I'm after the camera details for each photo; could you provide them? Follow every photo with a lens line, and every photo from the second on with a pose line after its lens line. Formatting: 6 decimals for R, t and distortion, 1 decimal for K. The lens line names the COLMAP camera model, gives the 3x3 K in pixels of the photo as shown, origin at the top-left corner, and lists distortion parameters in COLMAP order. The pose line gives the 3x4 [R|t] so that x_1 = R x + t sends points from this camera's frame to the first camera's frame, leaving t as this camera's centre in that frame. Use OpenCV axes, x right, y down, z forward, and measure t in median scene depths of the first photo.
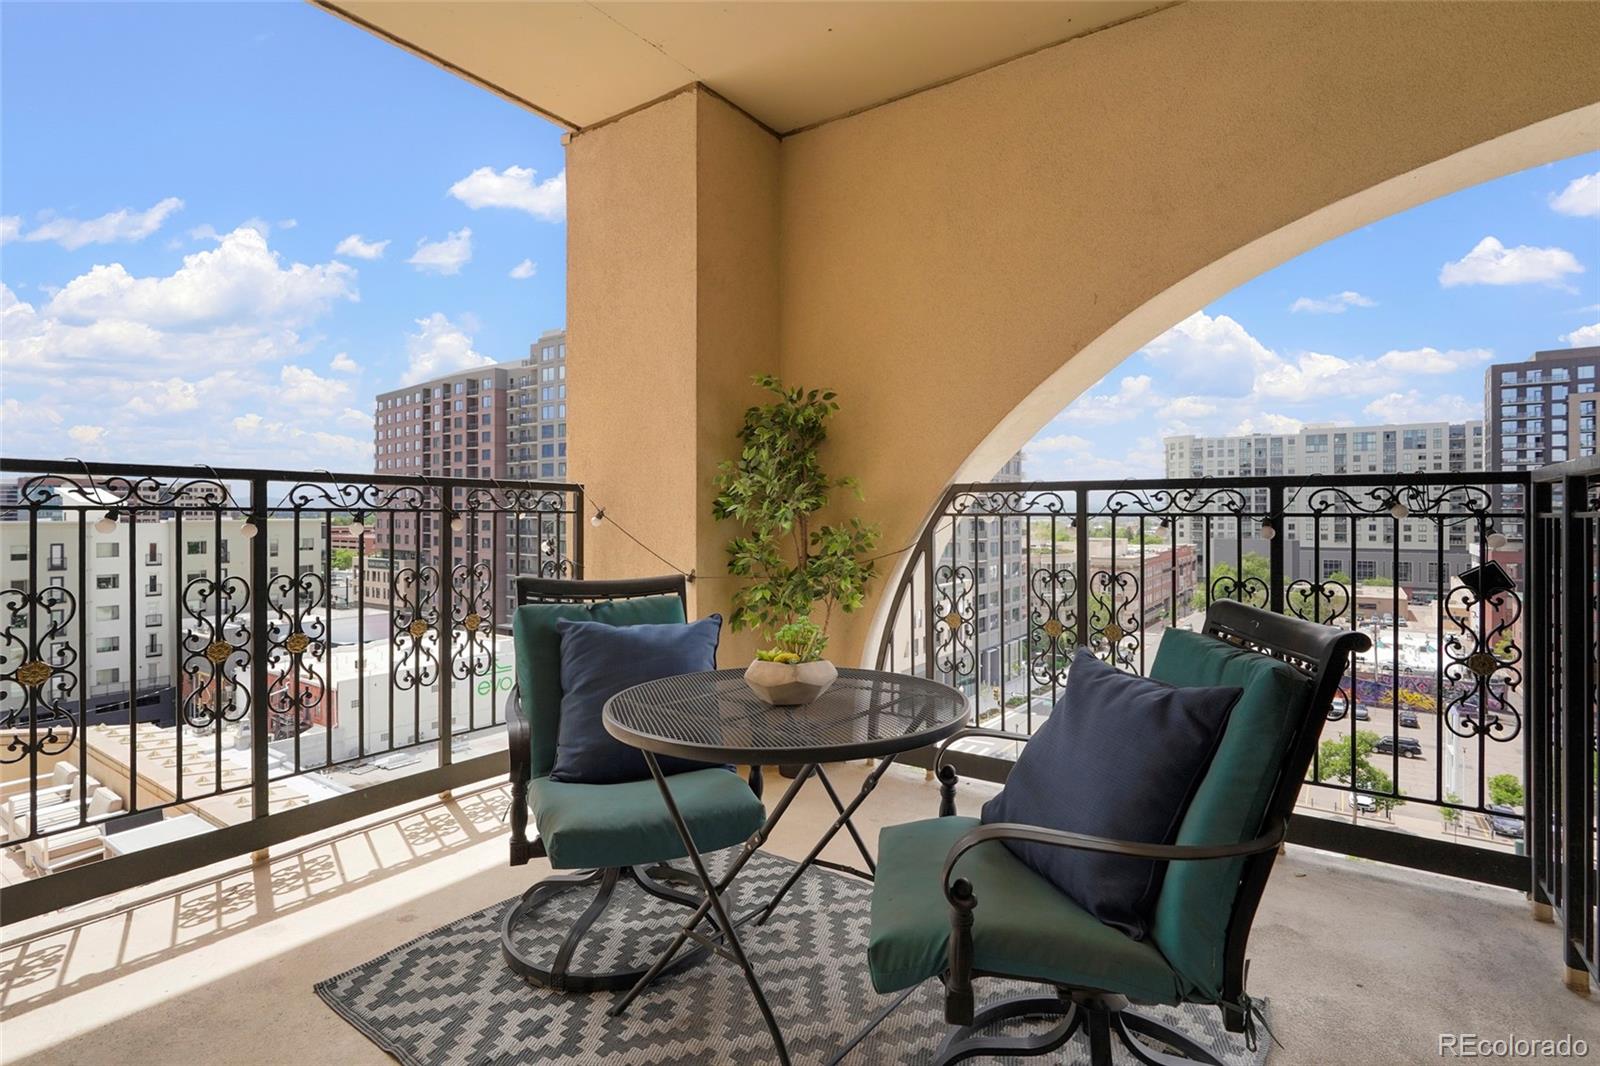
lens RADIAL K [[772.8, 0, 808.6], [0, 772.8, 494.5], [0, 0, 1]] dist [-0.002954, 0.000602]
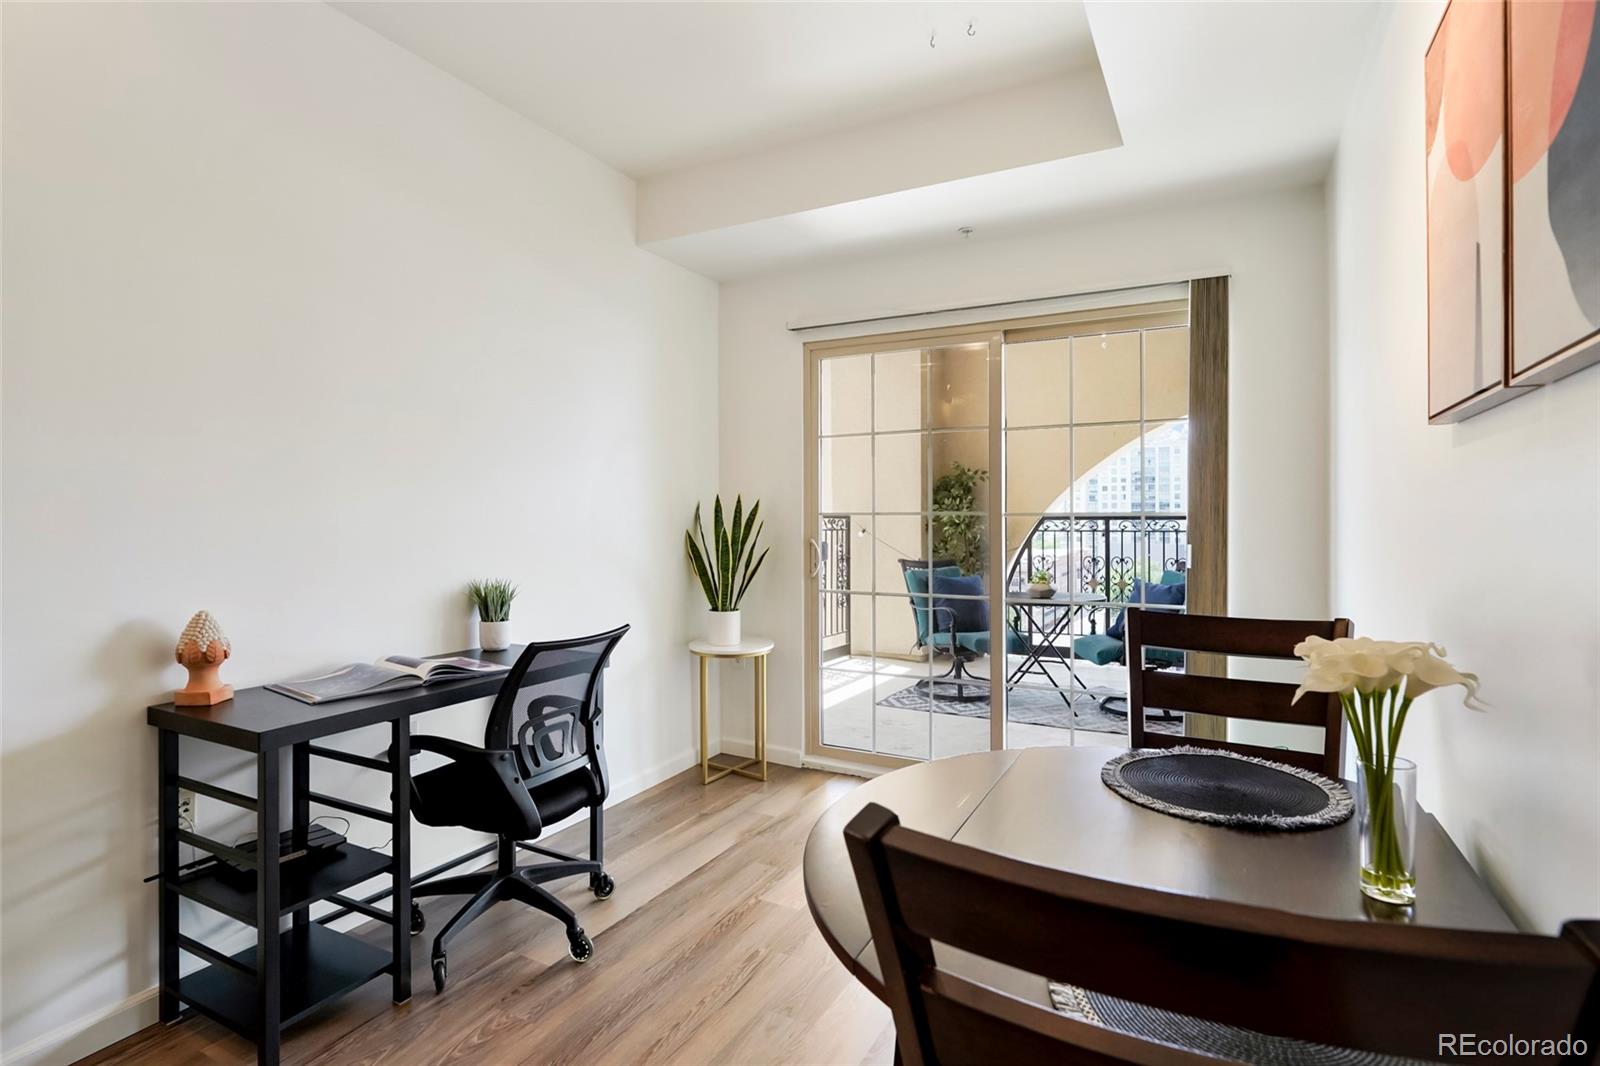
lens RADIAL K [[790.3, 0, 809.2], [0, 790.3, 534.3], [0, 0, 1]] dist [-0.003126, 0.000093]
pose [[0.991317, -0.002797, 0.131467, -0.719928], [-0.003198, 0.998965, 0.045370, -0.059320], [-0.131458, -0.045397, 0.990282, -1.029865]]
